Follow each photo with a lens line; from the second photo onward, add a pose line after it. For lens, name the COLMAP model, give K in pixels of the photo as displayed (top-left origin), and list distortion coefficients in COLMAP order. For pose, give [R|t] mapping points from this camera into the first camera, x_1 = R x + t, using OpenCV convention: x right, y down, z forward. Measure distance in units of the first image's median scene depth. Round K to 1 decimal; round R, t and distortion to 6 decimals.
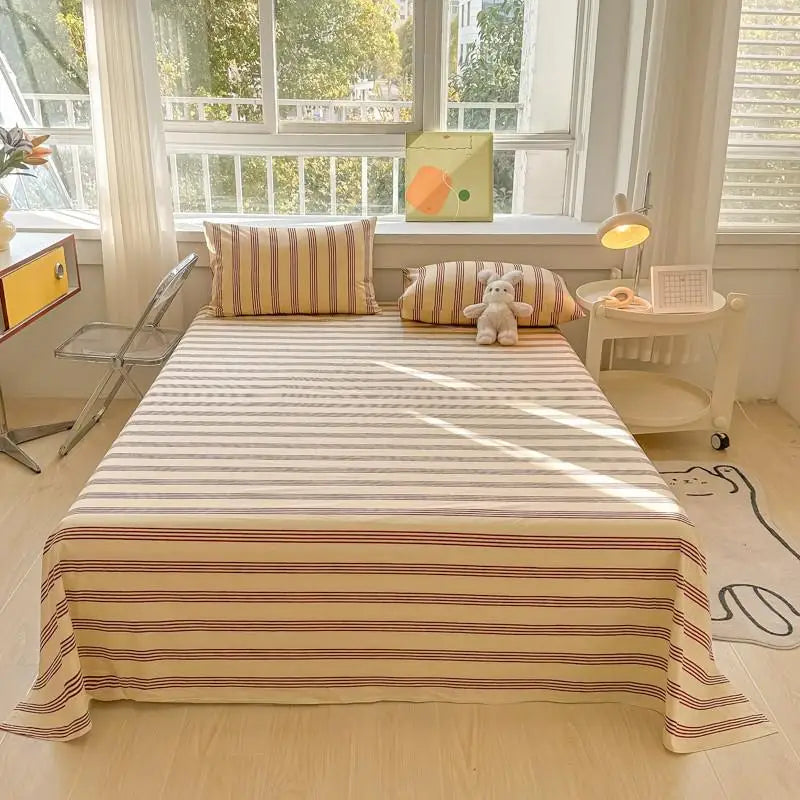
lens RADIAL K [[927.7, 0, 400.0], [0, 927.7, 400.0], [0, 0, 1]] dist [0.187119, -0.393859]
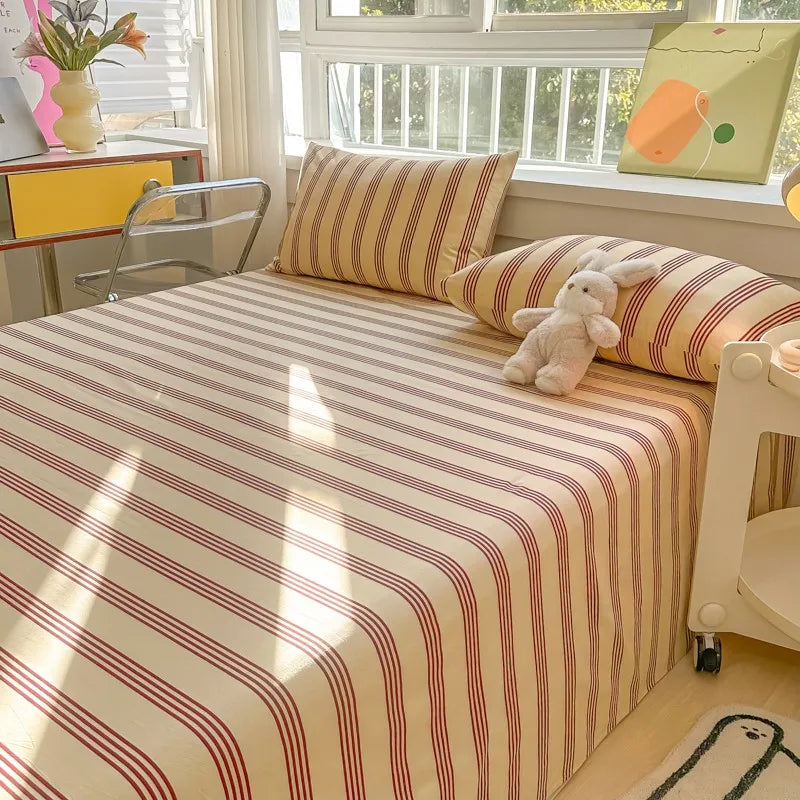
lens RADIAL K [[941.6, 0, 433.1], [0, 941.6, 399.9], [0, 0, 1]] dist [0.113911, -0.216064]
pose [[0.756298, 0.221591, -0.615557, 0.364874], [-0.229192, 0.971006, 0.067952, -0.071396], [0.612767, 0.089689, 0.785157, 0.519788]]
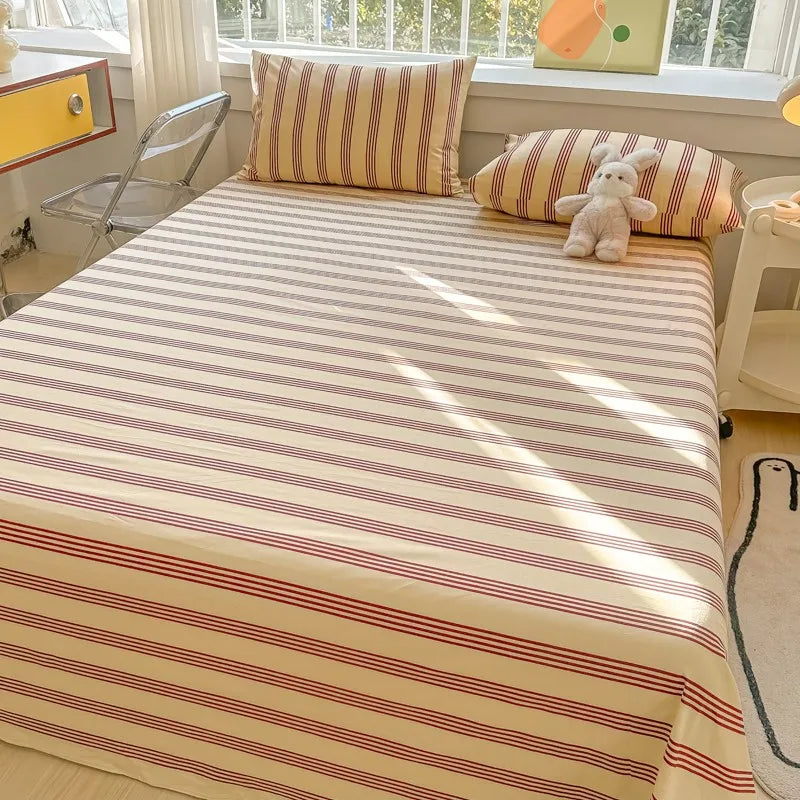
lens RADIAL K [[927.7, 0, 400.0], [0, 927.7, 400.0], [0, 0, 1]] dist [0.187119, -0.393859]
pose [[0.953111, 0.151967, -0.261695, 0.155851], [-0.113314, 0.981074, 0.157015, -0.046799], [0.280604, -0.119999, 0.952293, 0.273197]]
